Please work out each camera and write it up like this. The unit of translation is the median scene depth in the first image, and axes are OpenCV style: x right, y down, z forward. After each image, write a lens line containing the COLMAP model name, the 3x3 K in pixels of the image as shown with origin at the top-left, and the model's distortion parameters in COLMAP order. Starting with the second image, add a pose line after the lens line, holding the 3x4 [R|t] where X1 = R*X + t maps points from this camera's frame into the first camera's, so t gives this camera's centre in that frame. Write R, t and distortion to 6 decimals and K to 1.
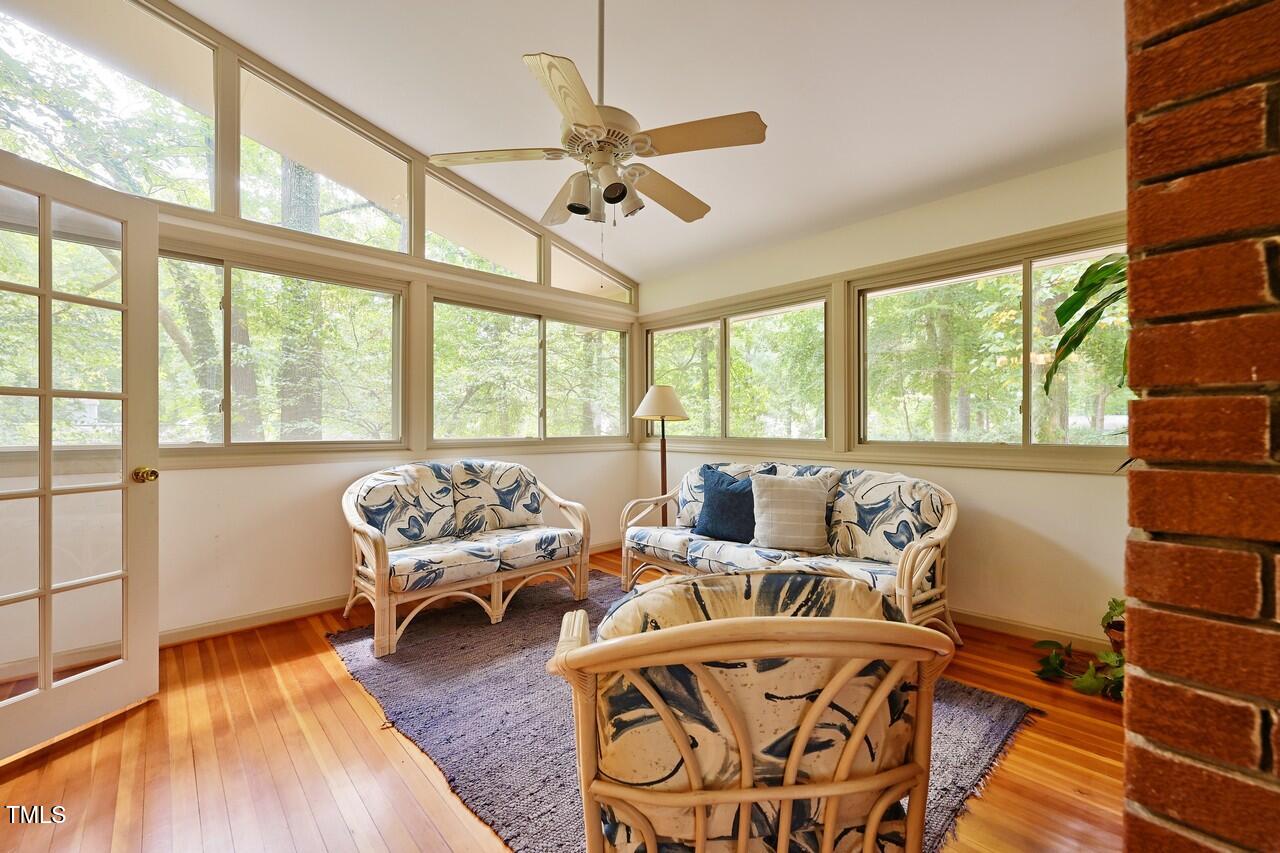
lens RADIAL K [[512.1, 0, 640.0], [0, 512.1, 426.5], [0, 0, 1]] dist [0.001515, -0.000081]
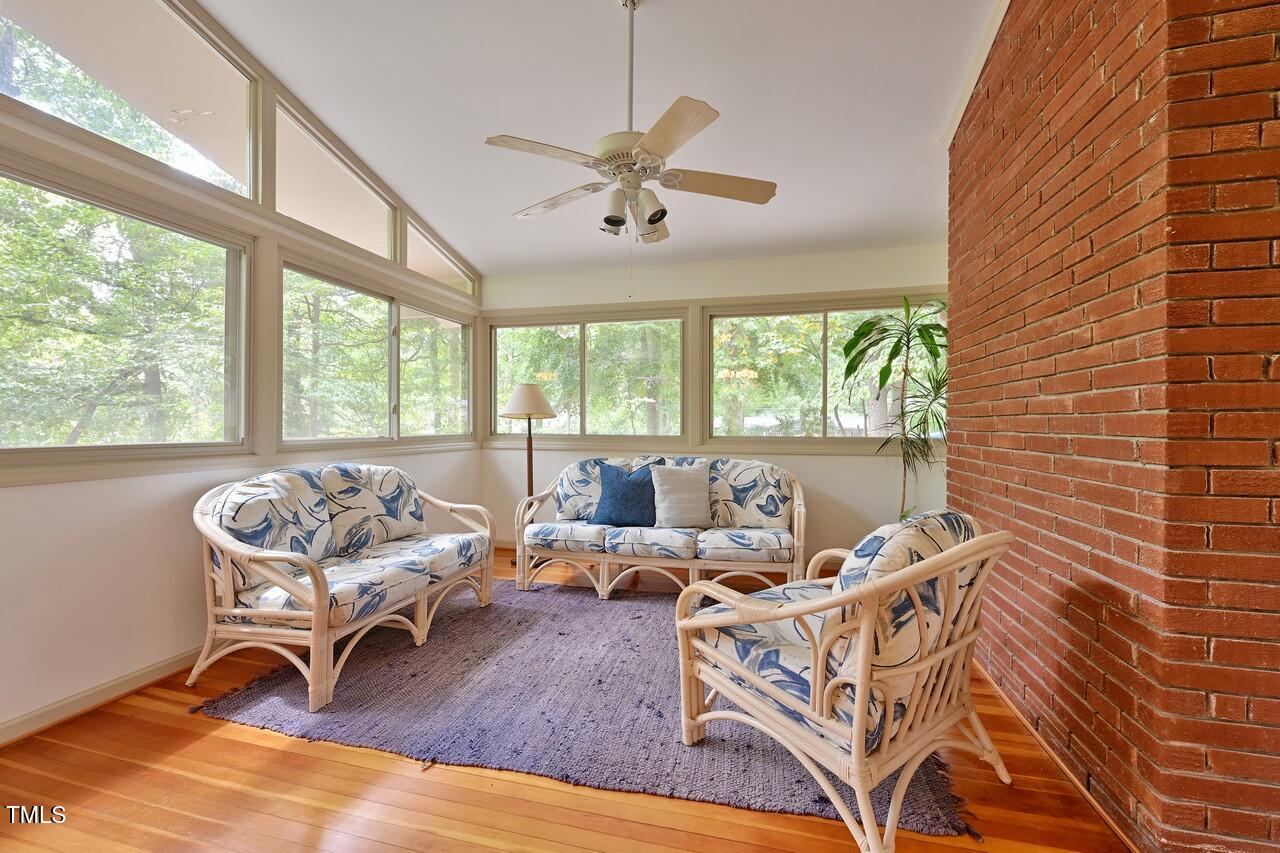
lens RADIAL K [[512.1, 0, 640.0], [0, 512.1, 426.5], [0, 0, 1]] dist [0.001515, -0.000081]
pose [[0.846630, -0.000572, 0.532182, -0.404974], [-0.001021, 0.999996, 0.002700, 0.001275], [-0.532181, -0.002829, 0.846626, 0.040268]]
